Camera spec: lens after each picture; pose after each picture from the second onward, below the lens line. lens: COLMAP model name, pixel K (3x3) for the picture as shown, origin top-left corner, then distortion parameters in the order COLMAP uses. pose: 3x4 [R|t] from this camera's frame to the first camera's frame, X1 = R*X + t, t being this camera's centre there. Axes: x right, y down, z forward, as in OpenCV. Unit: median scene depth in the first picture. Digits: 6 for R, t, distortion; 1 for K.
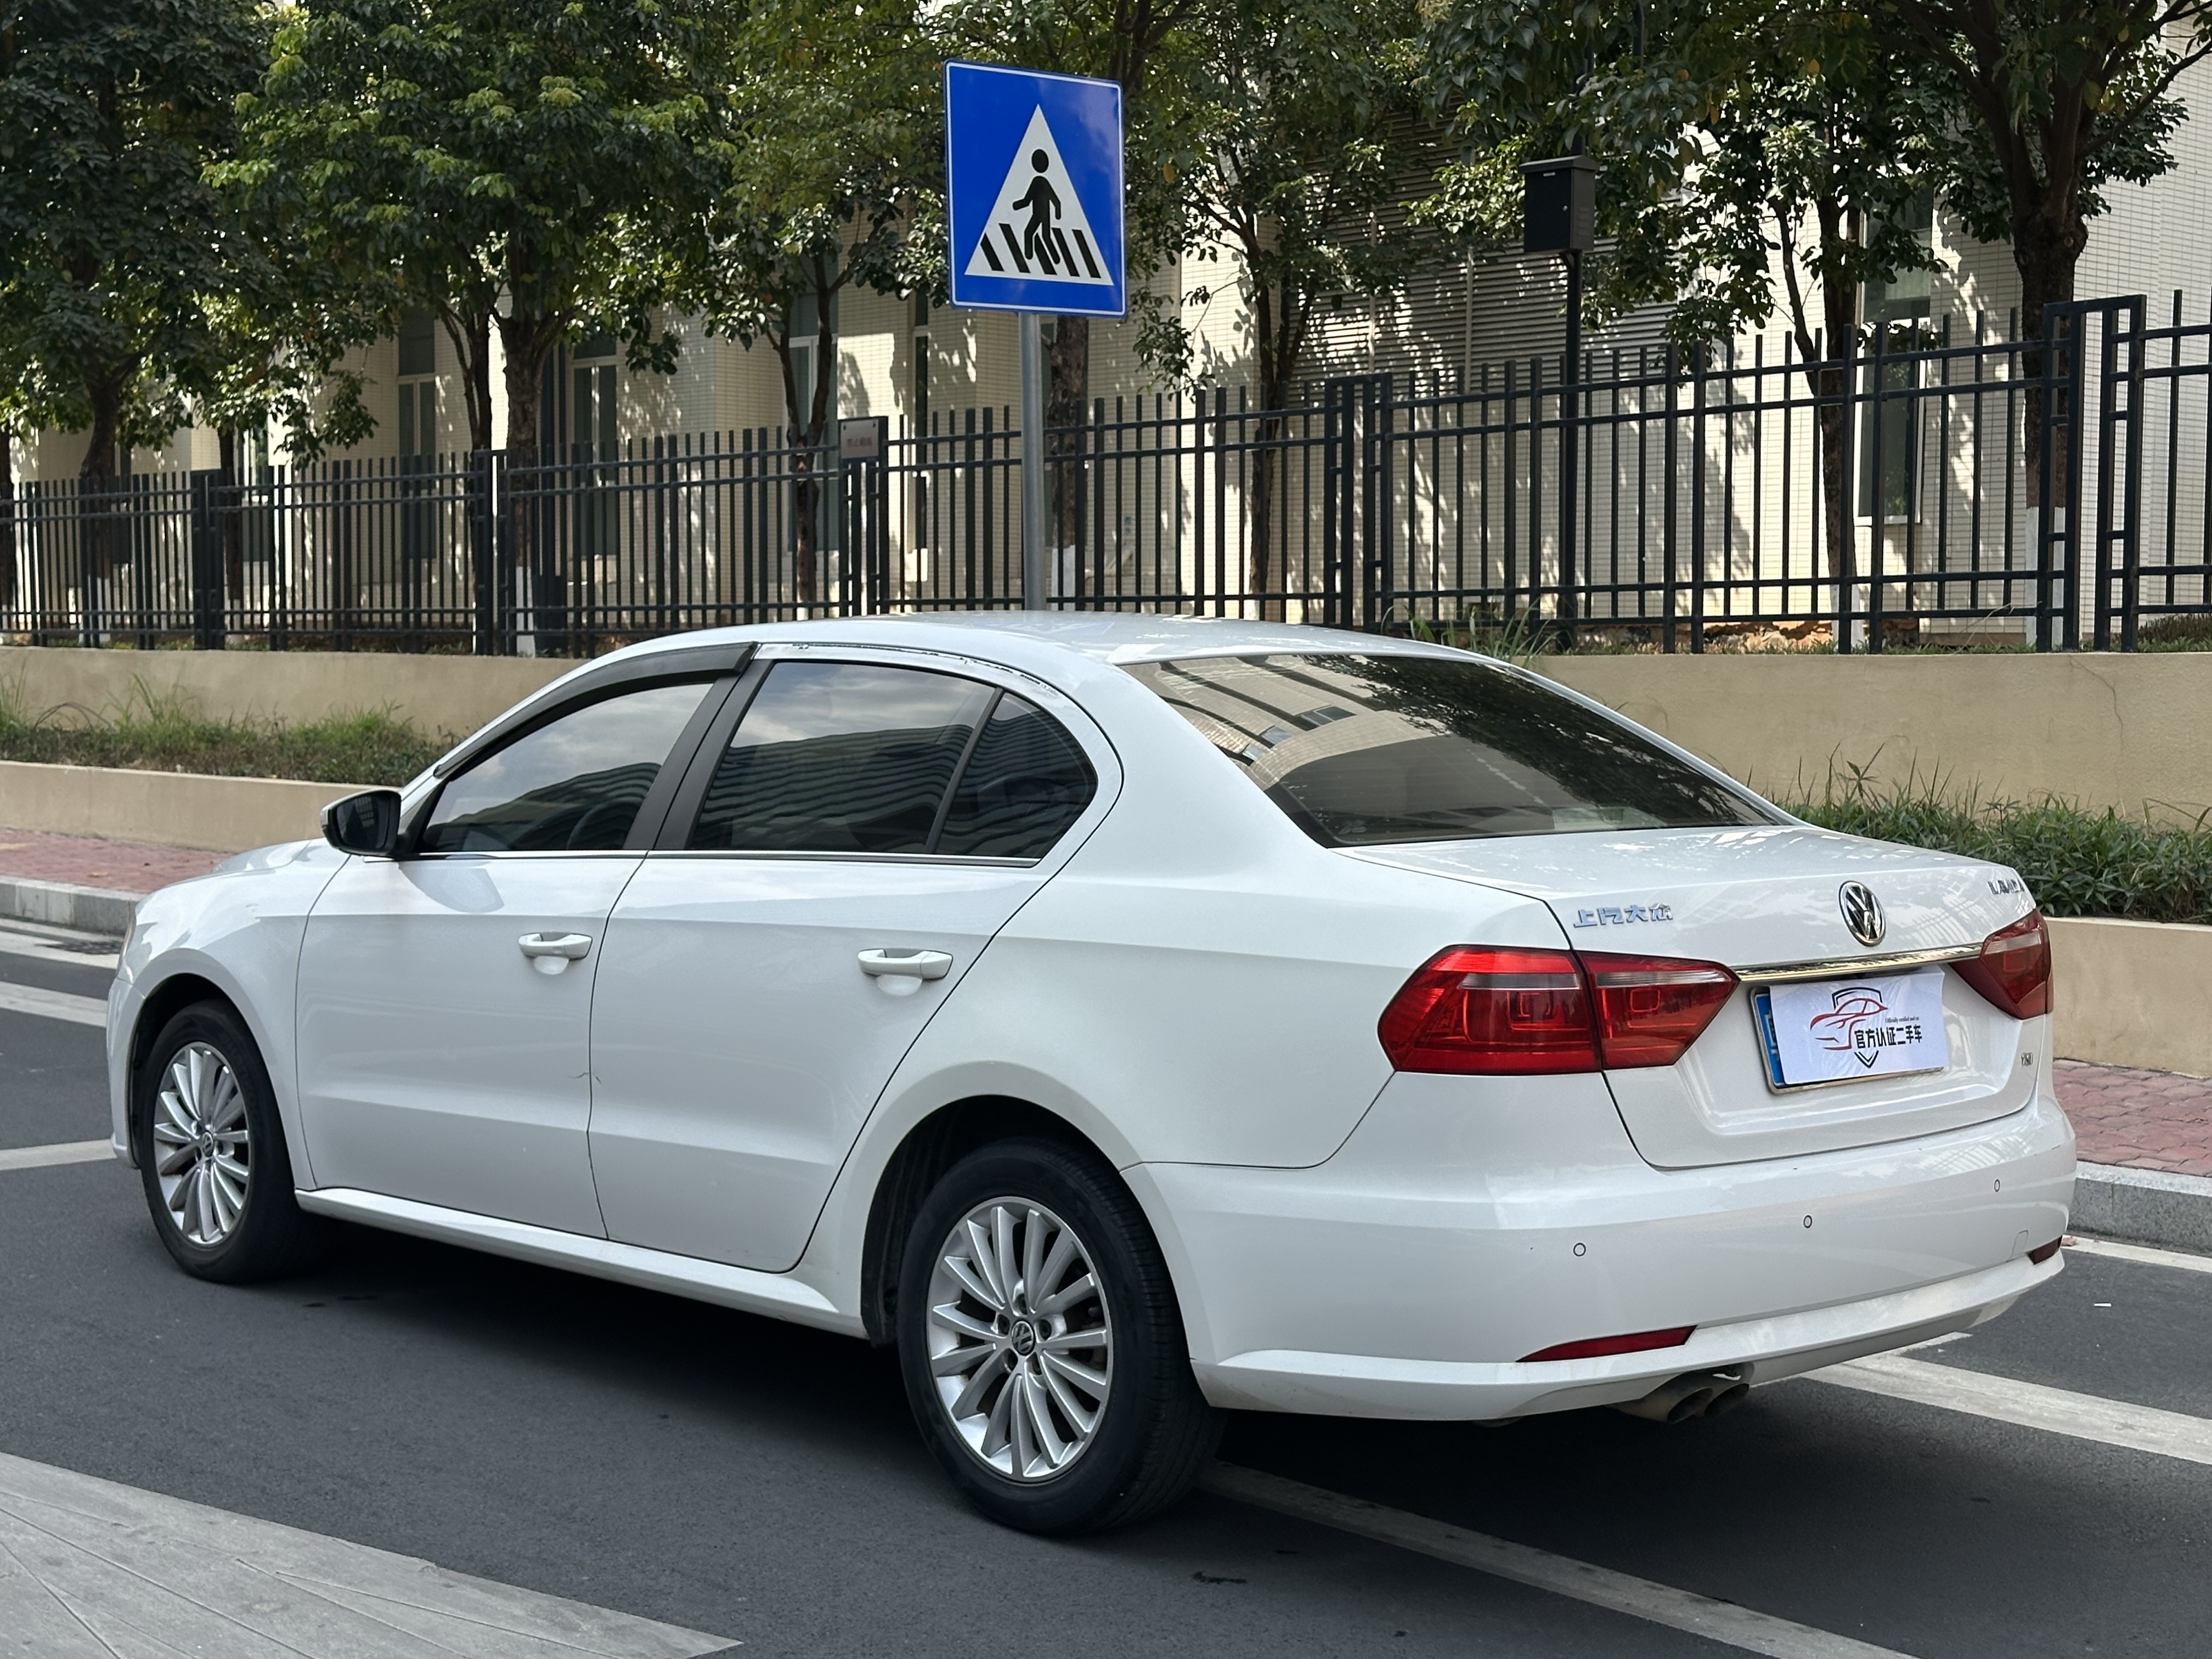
lens RADIAL K [[3130.1, 0, 1105.3], [0, 3130.1, 846.6], [0, 0, 1]] dist [0.111242, 0.000000]
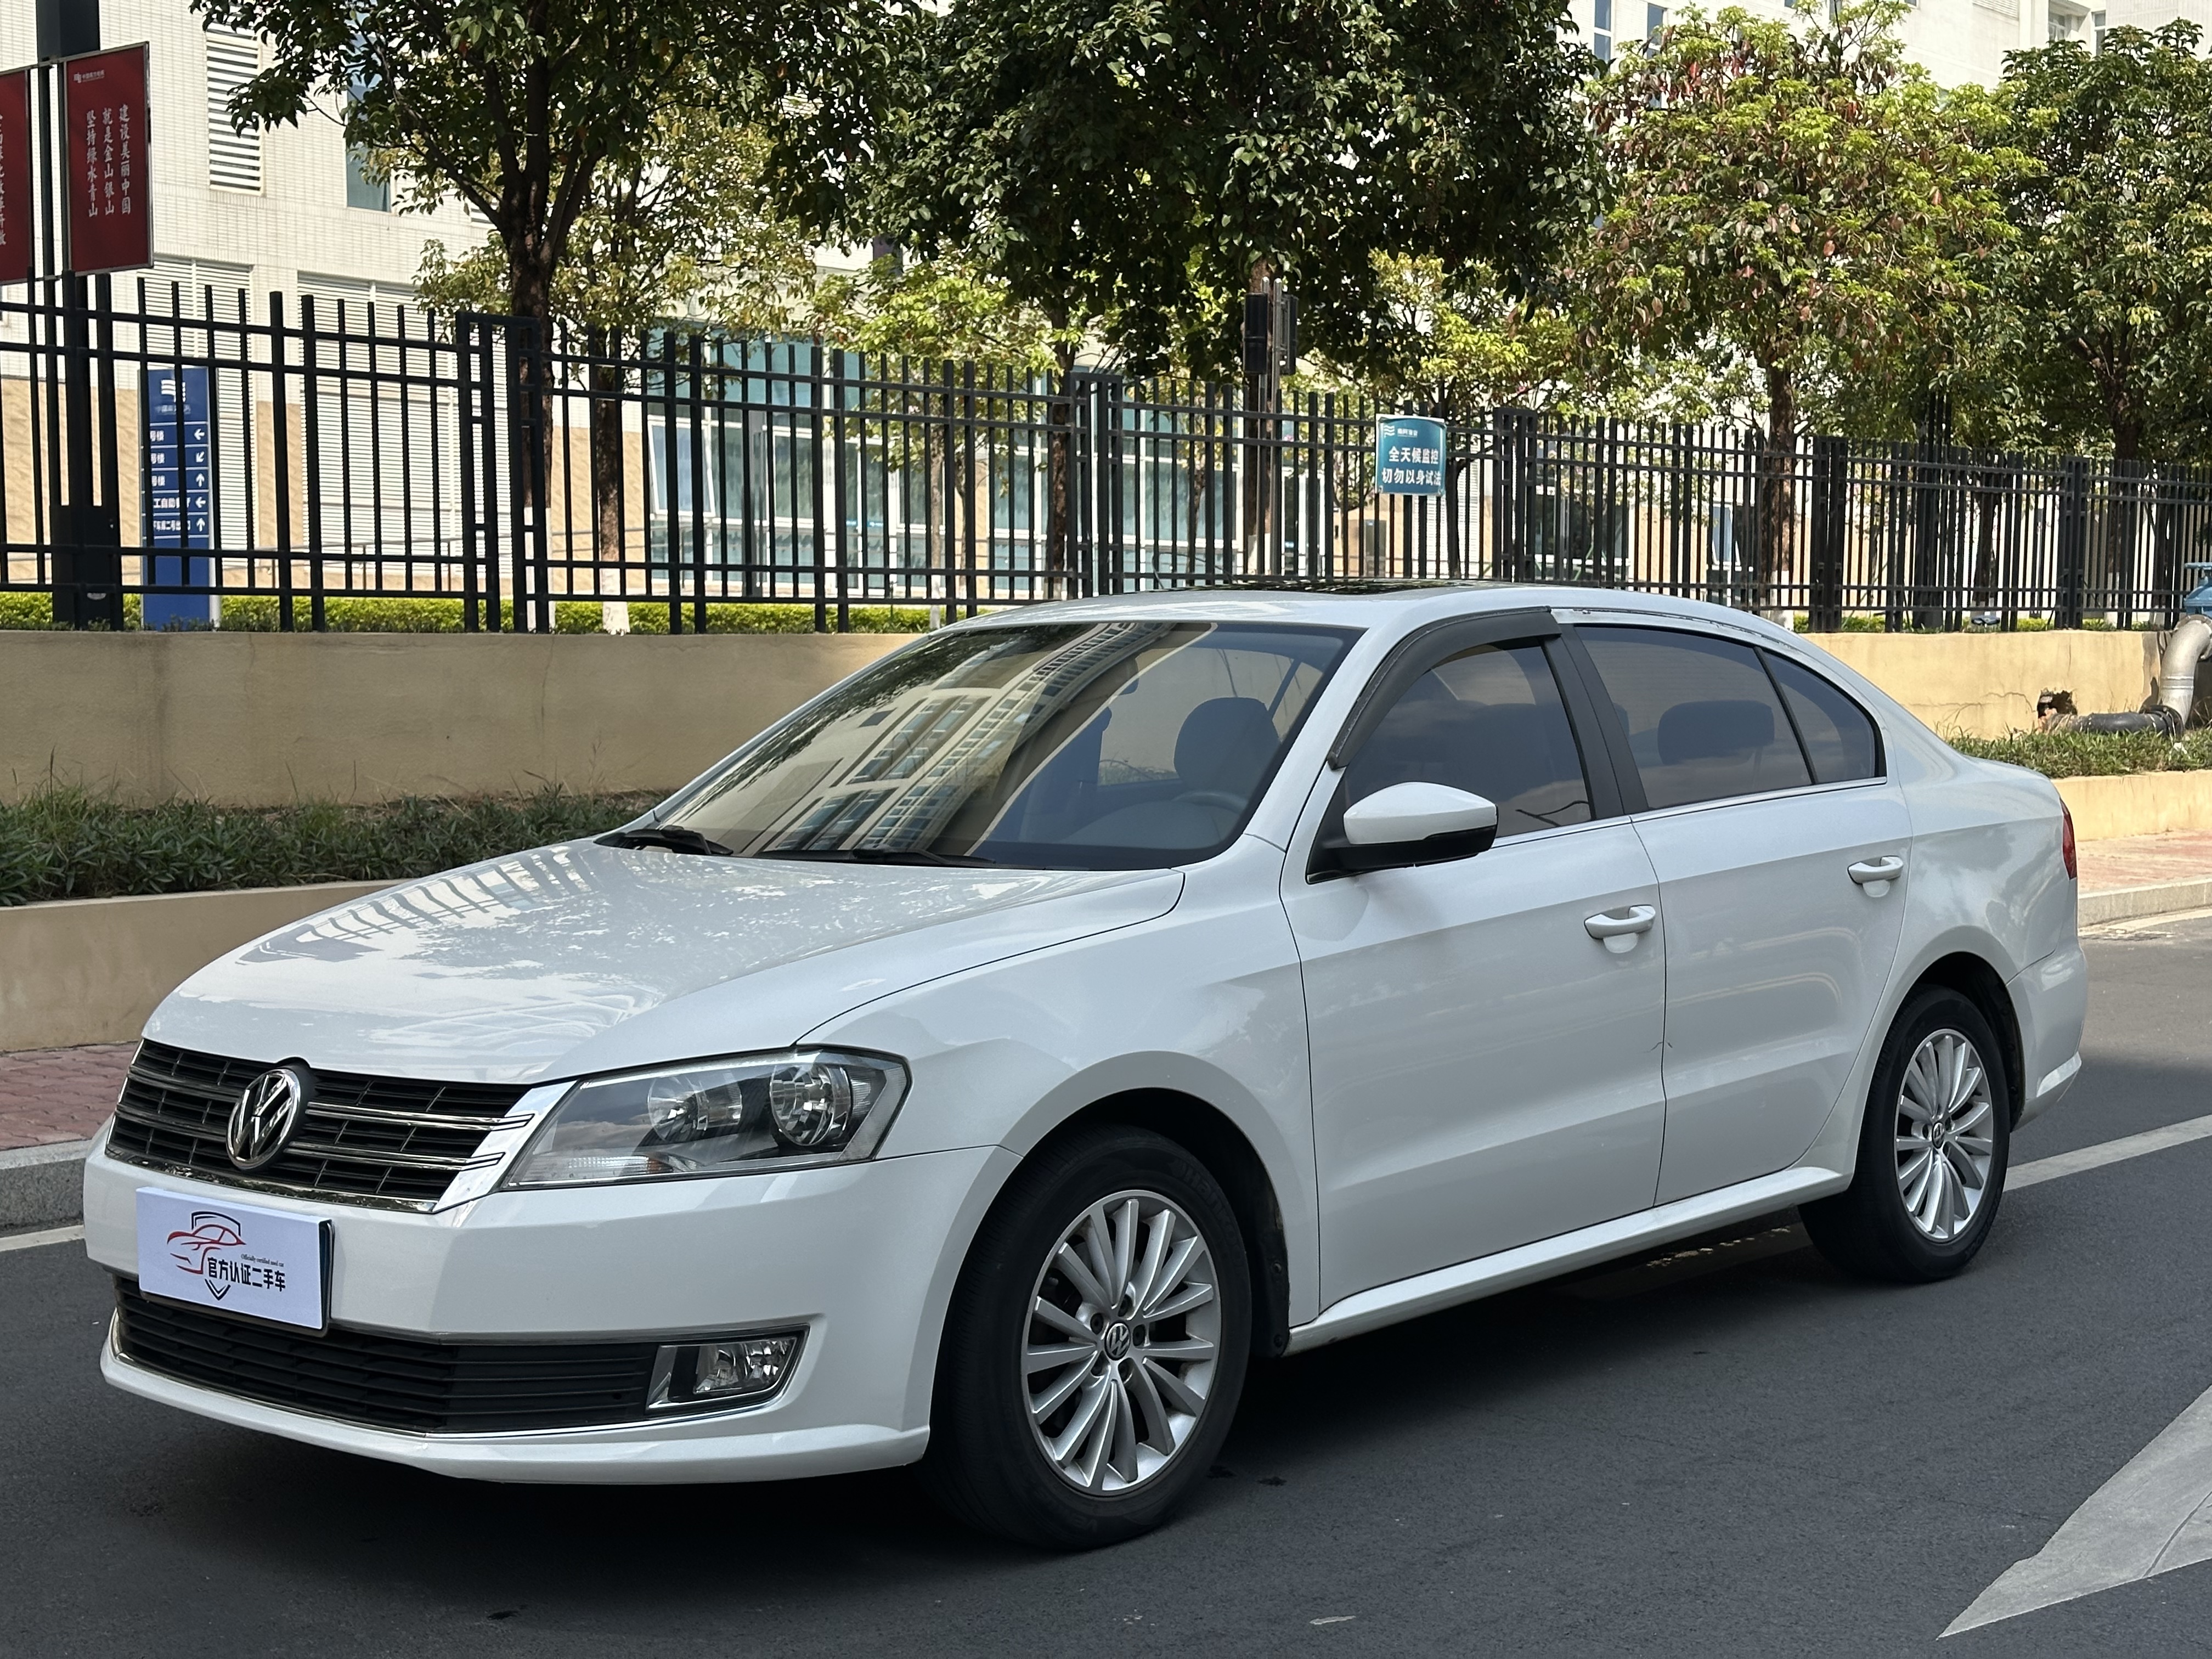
lens RADIAL K [[3104.6, 0, 1098.7], [0, 3104.6, 816.7], [0, 0, 1]] dist [0.174498, 0.000000]
pose [[-0.122979, -0.055627, 0.990849, -0.871969], [0.060669, 0.996139, 0.063454, -0.057749], [-0.990553, 0.067917, -0.119130, 0.994120]]
